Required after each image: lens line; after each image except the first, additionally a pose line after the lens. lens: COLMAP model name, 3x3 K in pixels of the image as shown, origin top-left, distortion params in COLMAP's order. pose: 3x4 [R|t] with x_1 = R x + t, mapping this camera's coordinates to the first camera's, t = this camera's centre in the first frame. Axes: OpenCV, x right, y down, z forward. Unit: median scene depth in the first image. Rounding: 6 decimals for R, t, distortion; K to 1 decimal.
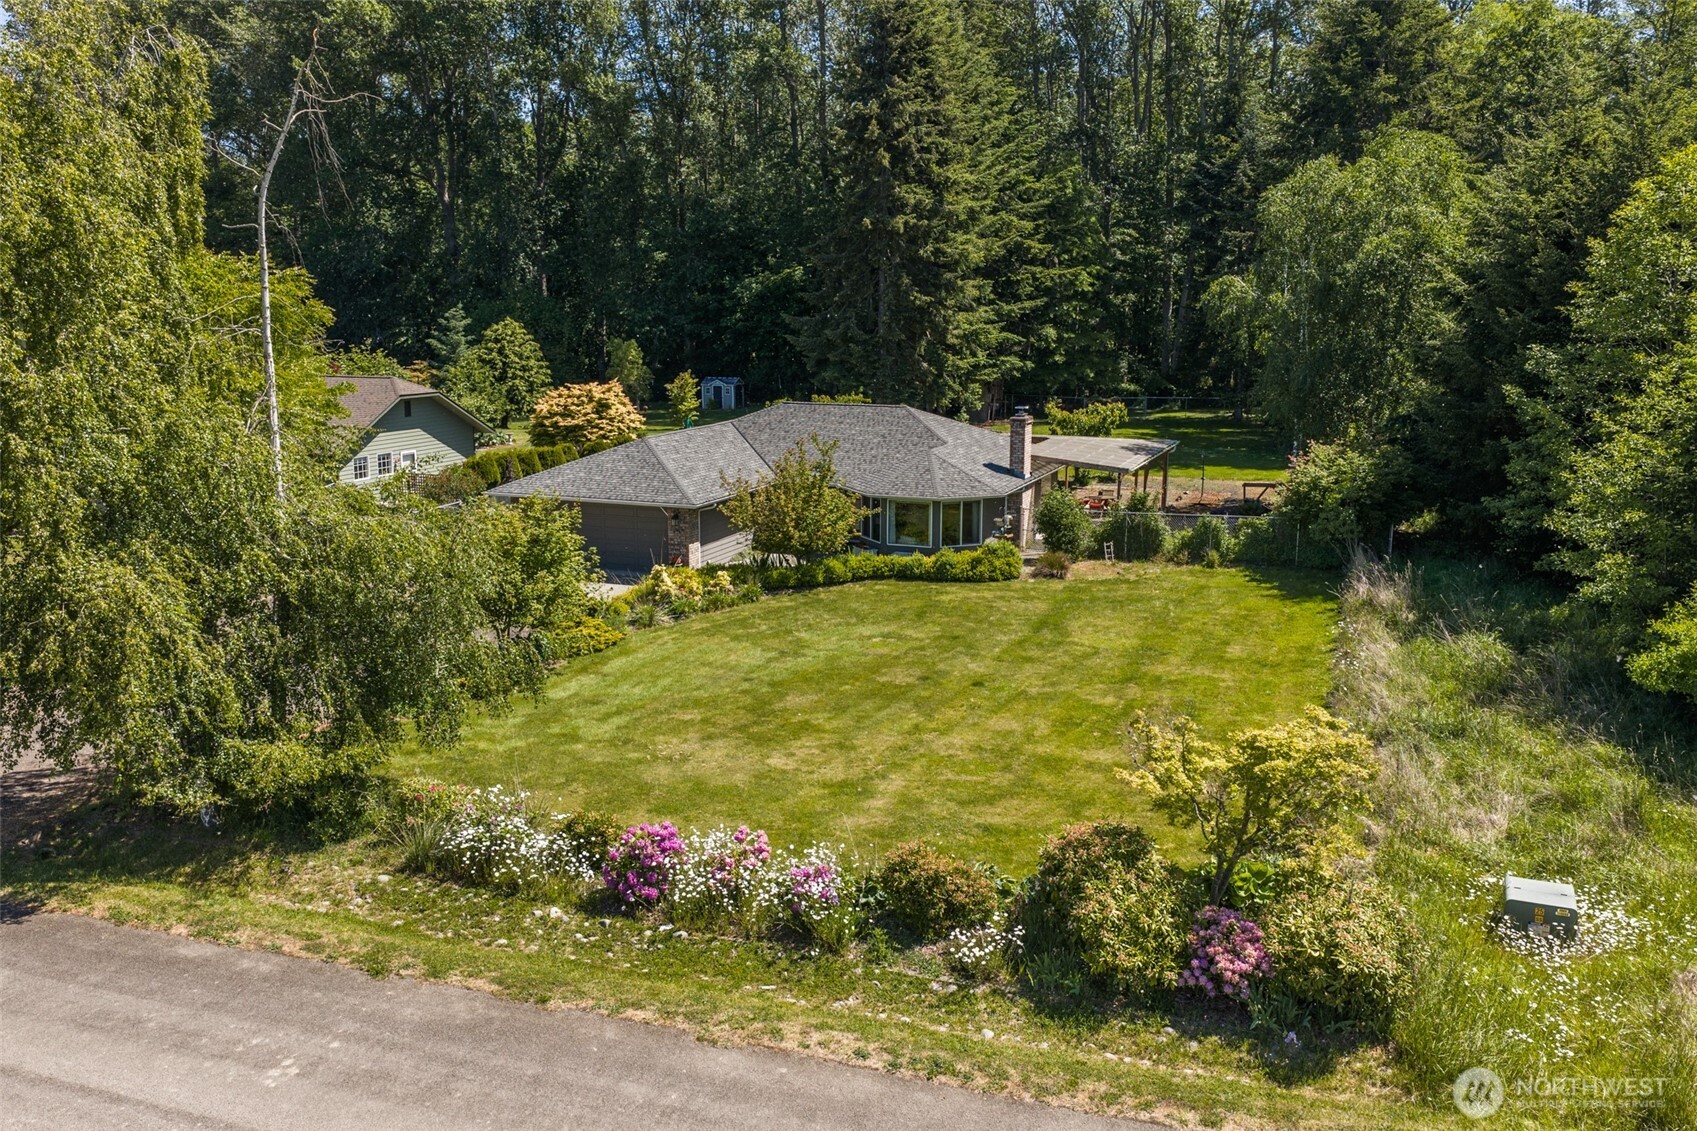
lens RADIAL K [[1401.1, 0, 824.6], [0, 1401.1, 578.0], [0, 0, 1]] dist [0.037477, -0.076524]
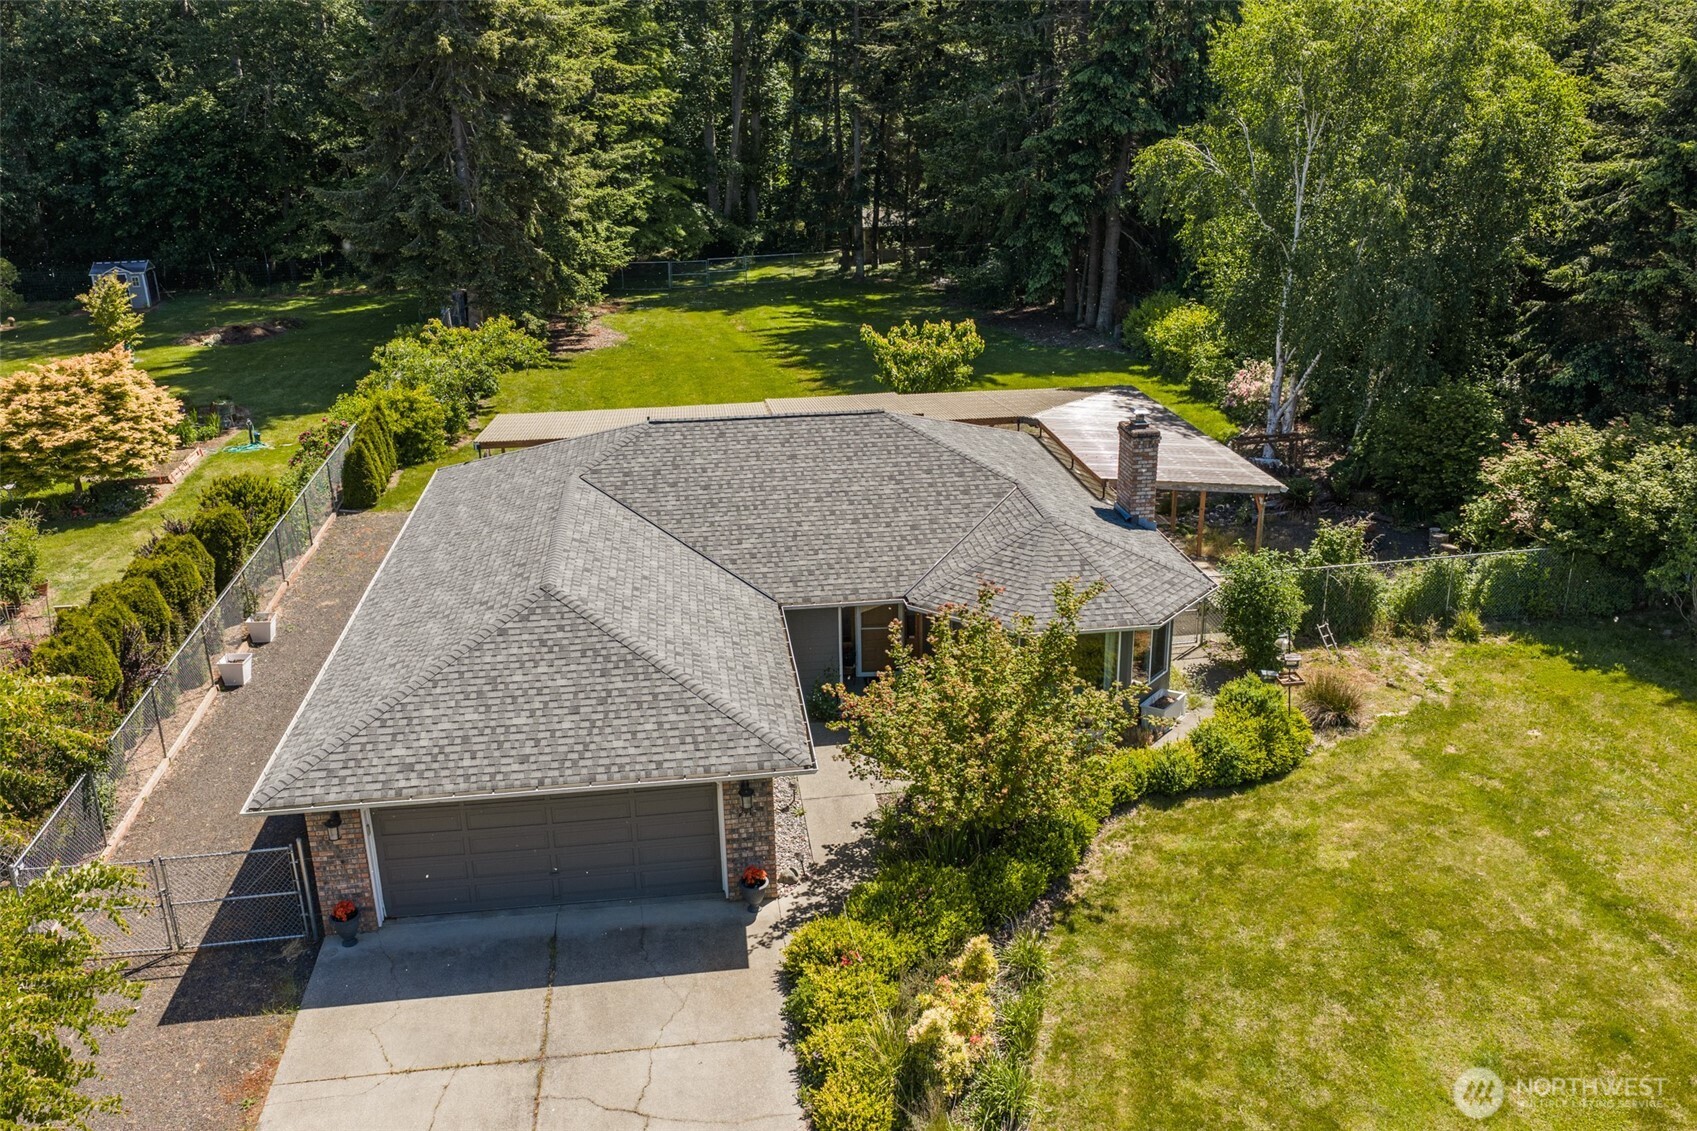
lens RADIAL K [[1401.1, 0, 824.6], [0, 1401.1, 578.0], [0, 0, 1]] dist [0.037477, -0.076524]
pose [[0.879747, -0.177174, 0.441197, -0.170433], [0.113161, 0.979333, 0.167634, -0.114941], [-0.461779, -0.097549, 0.881615, 0.369135]]
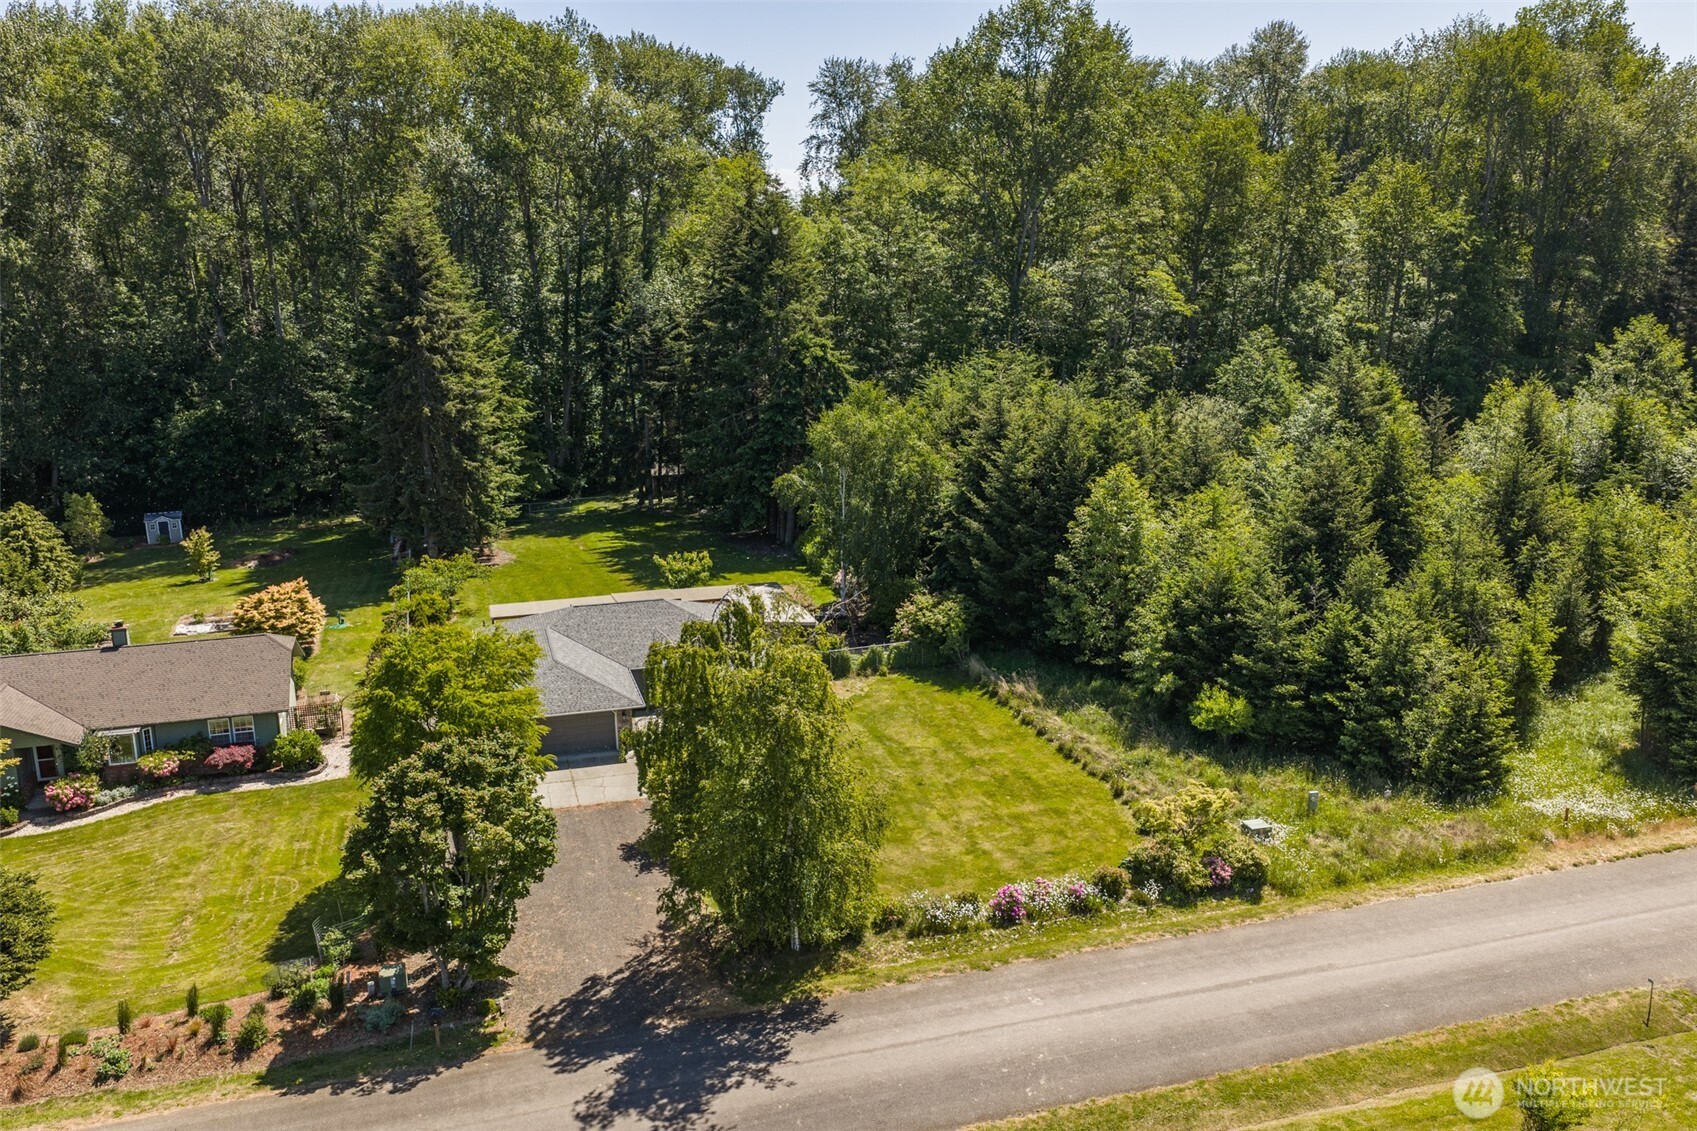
lens RADIAL K [[1401.1, 0, 824.6], [0, 1401.1, 578.0], [0, 0, 1]] dist [0.037477, -0.076524]
pose [[0.799322, -0.150517, 0.581746, -0.501773], [0.137036, 0.988270, 0.067409, -0.165438], [-0.585068, 0.025838, 0.810572, -0.239237]]
